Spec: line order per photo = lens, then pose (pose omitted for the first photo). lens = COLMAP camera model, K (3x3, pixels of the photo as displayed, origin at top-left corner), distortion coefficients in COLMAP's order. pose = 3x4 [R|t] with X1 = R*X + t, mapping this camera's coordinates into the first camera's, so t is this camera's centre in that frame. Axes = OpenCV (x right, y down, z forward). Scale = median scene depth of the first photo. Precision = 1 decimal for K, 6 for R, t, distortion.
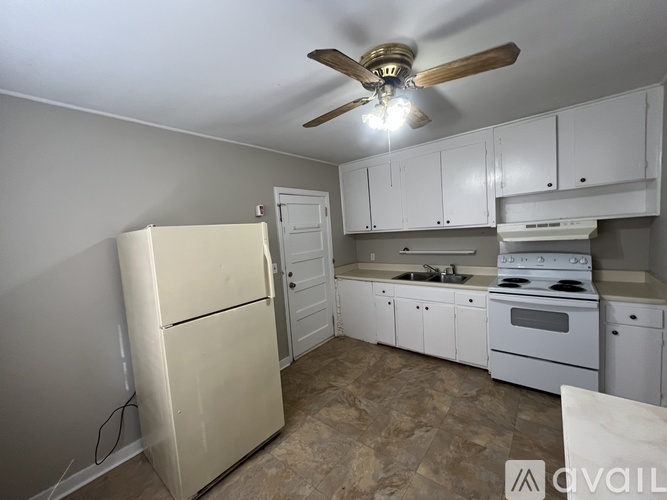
lens RADIAL K [[268.5, 0, 333.1], [0, 268.5, 248.6], [0, 0, 1]] dist [0.000412, 0.000007]
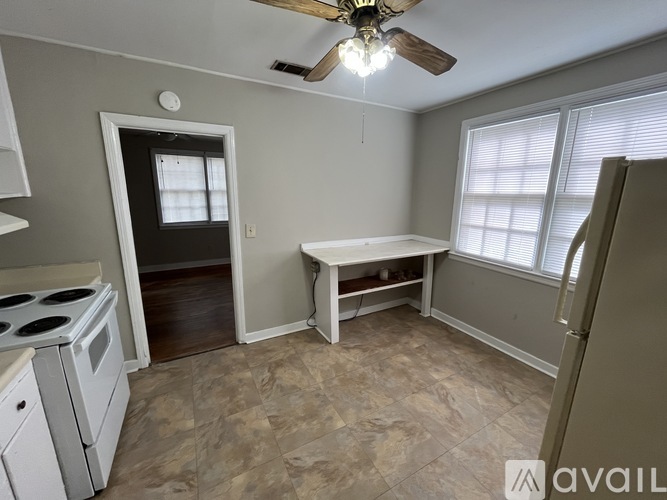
lens RADIAL K [[268.5, 0, 333.6], [0, 268.5, 251.4], [0, 0, 1]] dist [0.000412, 0.000007]
pose [[-0.922747, -0.019418, 0.384917, -0.036399], [0.085251, 0.963707, 0.252983, -0.092138], [-0.375860, 0.266254, -0.887603, 1.557040]]
